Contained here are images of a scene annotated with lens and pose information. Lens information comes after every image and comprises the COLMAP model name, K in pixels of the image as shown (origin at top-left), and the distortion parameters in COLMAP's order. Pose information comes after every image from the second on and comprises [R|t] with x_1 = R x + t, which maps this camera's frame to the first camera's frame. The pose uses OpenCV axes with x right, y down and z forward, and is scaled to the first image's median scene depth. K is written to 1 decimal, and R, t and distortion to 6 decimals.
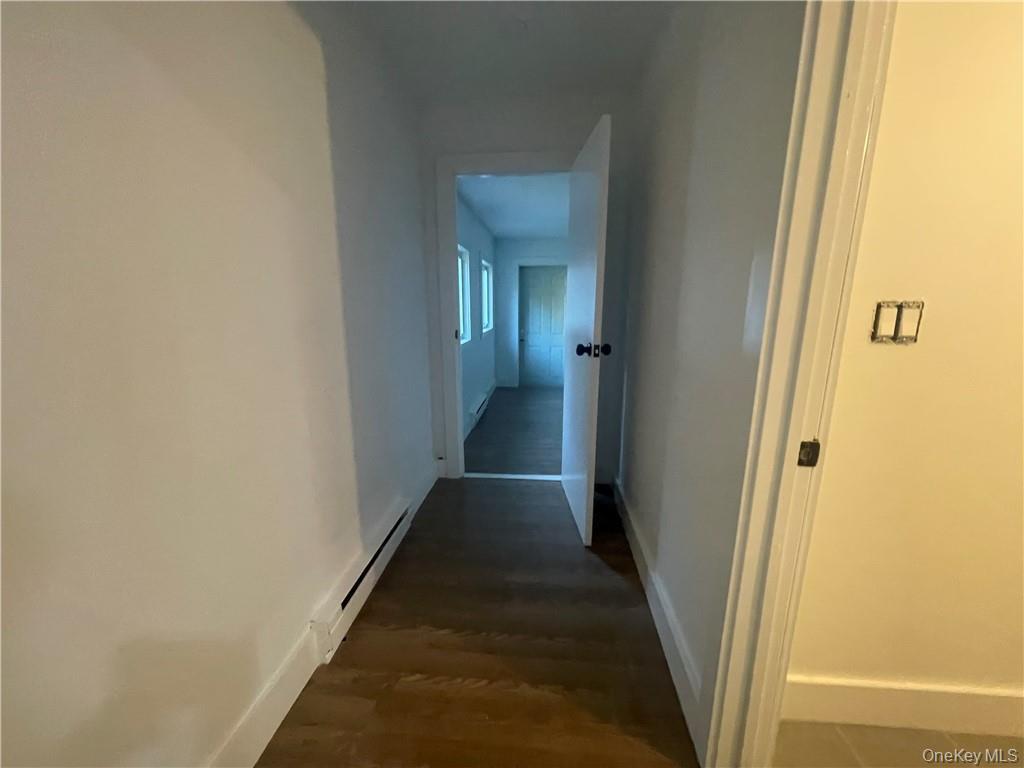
lens RADIAL K [[412.7, 0, 513.5], [0, 412.7, 384.9], [0, 0, 1]] dist [-0.001209, -0.000085]
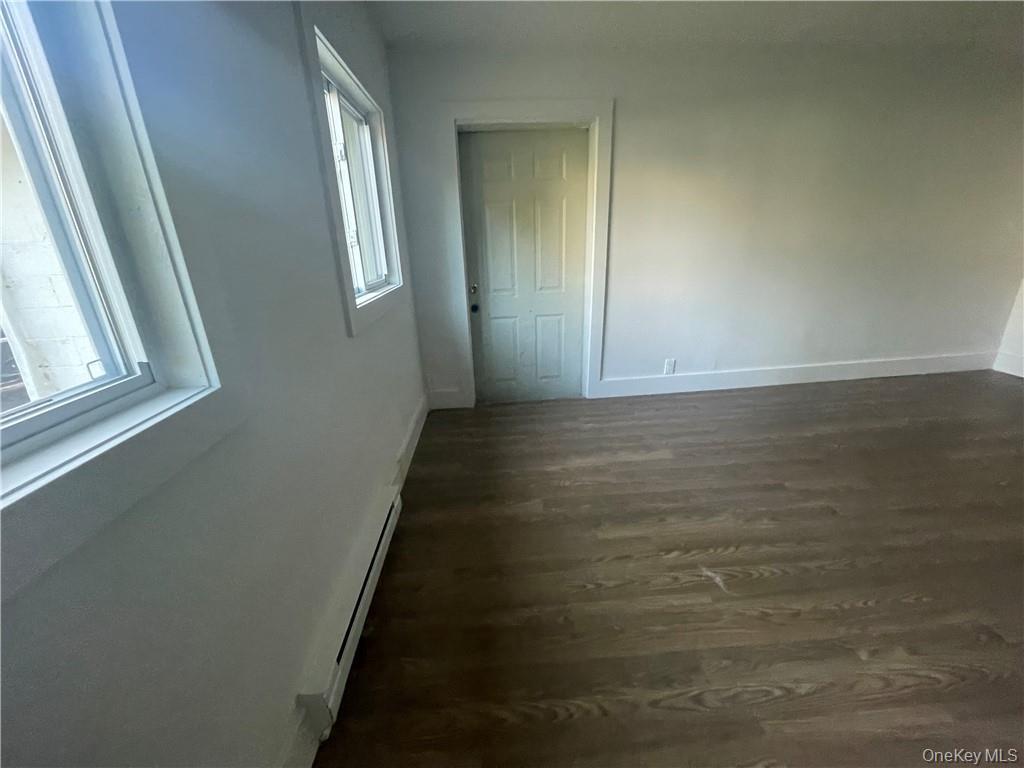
lens RADIAL K [[412.7, 0, 513.2], [0, 412.7, 382.4], [0, 0, 1]] dist [-0.001209, -0.000085]
pose [[0.987286, -0.081056, 0.136735, -0.007540], [0.064912, 0.990811, 0.118655, -0.077136], [-0.145096, -0.108271, 0.983476, 0.528377]]
